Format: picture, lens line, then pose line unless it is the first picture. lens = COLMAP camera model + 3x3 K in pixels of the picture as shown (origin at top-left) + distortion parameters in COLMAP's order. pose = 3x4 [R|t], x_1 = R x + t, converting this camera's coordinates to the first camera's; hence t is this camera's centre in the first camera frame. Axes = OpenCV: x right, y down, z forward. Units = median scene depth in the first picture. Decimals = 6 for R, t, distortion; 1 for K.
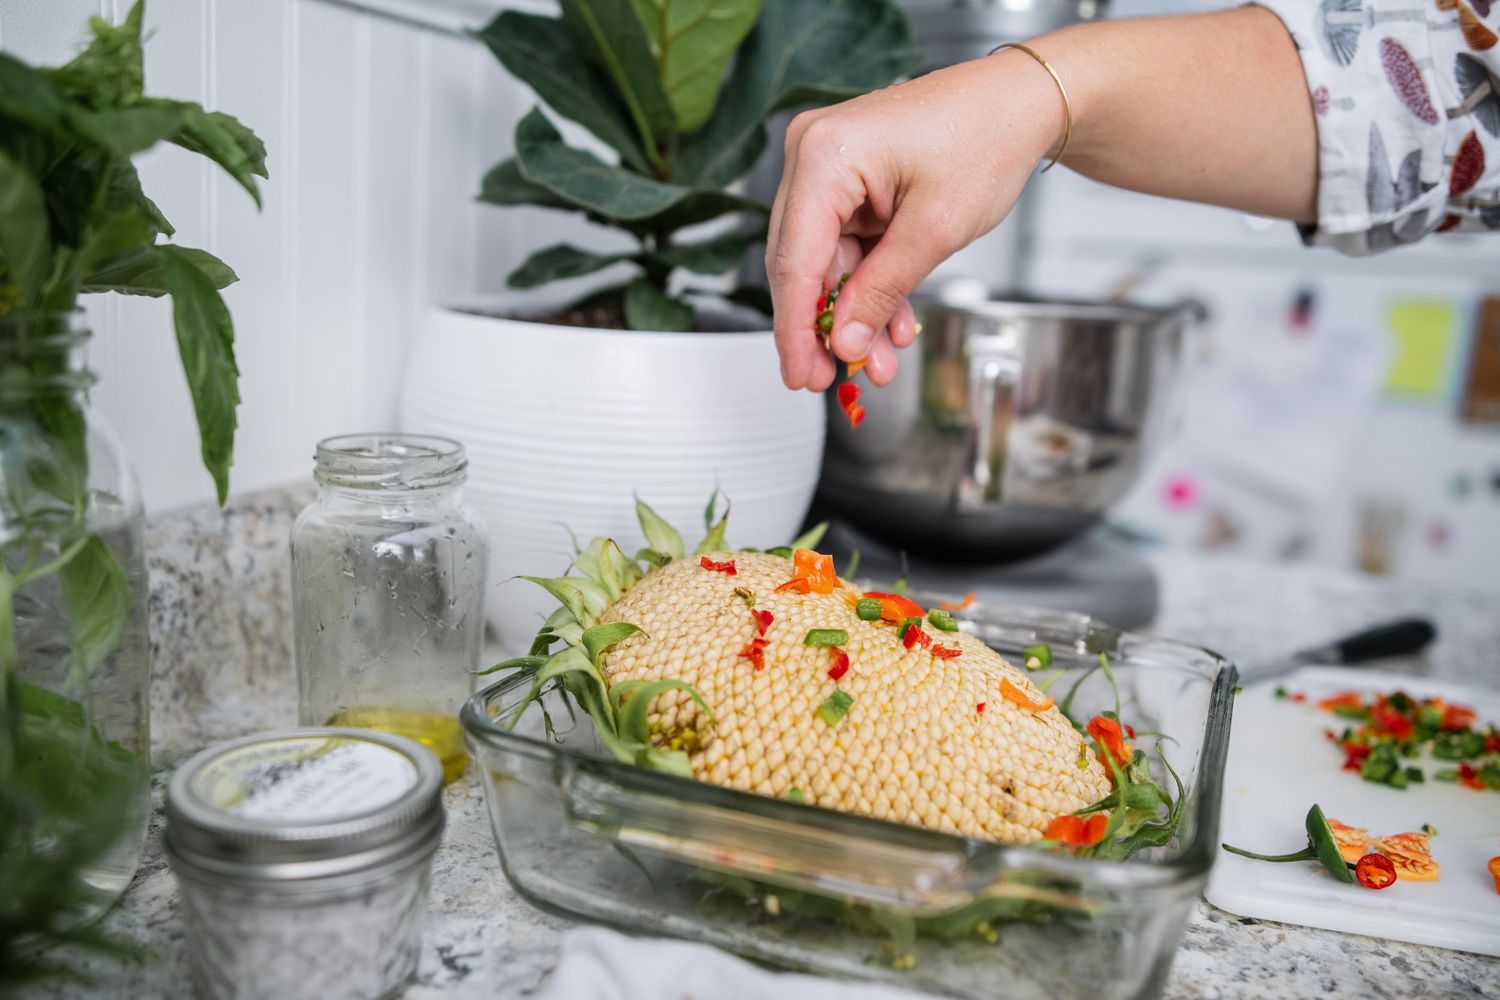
lens RADIAL K [[1402.0, 0, 749.2], [0, 1402.0, 475.3], [0, 0, 1]] dist [-0.001955, -0.006037]
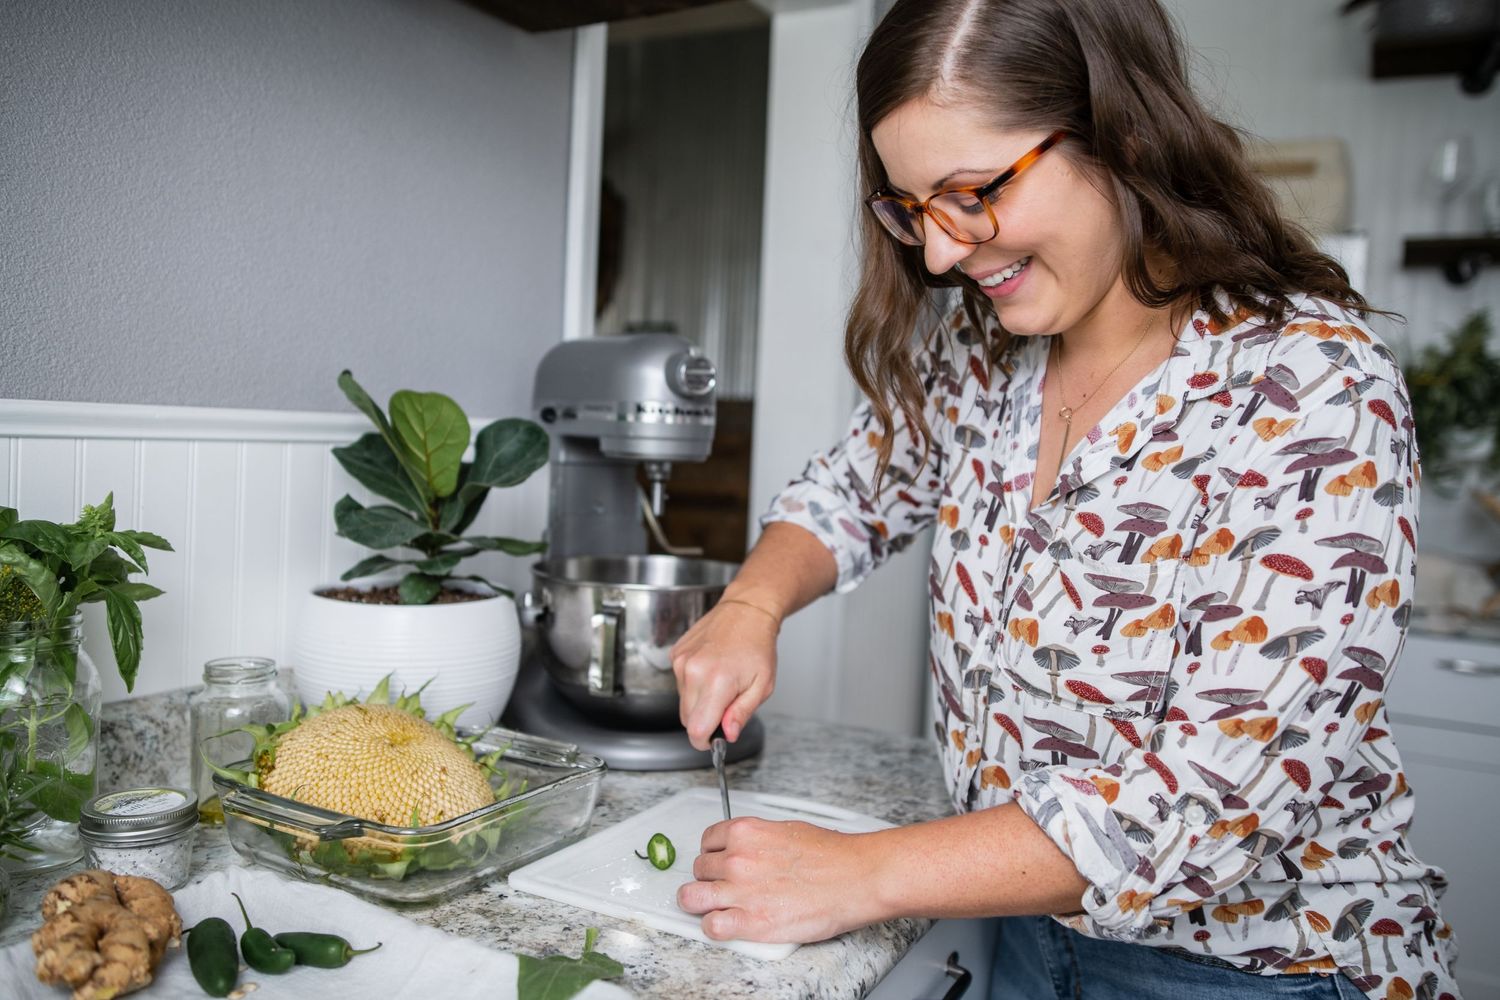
lens RADIAL K [[1232.3, 0, 748.2], [0, 1232.3, 470.8], [0, 0, 1]] dist [0.007299, 0.004673]
pose [[0.991591, -0.017856, -0.128175, 0.673896], [-0.001768, 0.988474, -0.151382, -0.023674], [0.129401, 0.150336, 0.980130, -0.719137]]
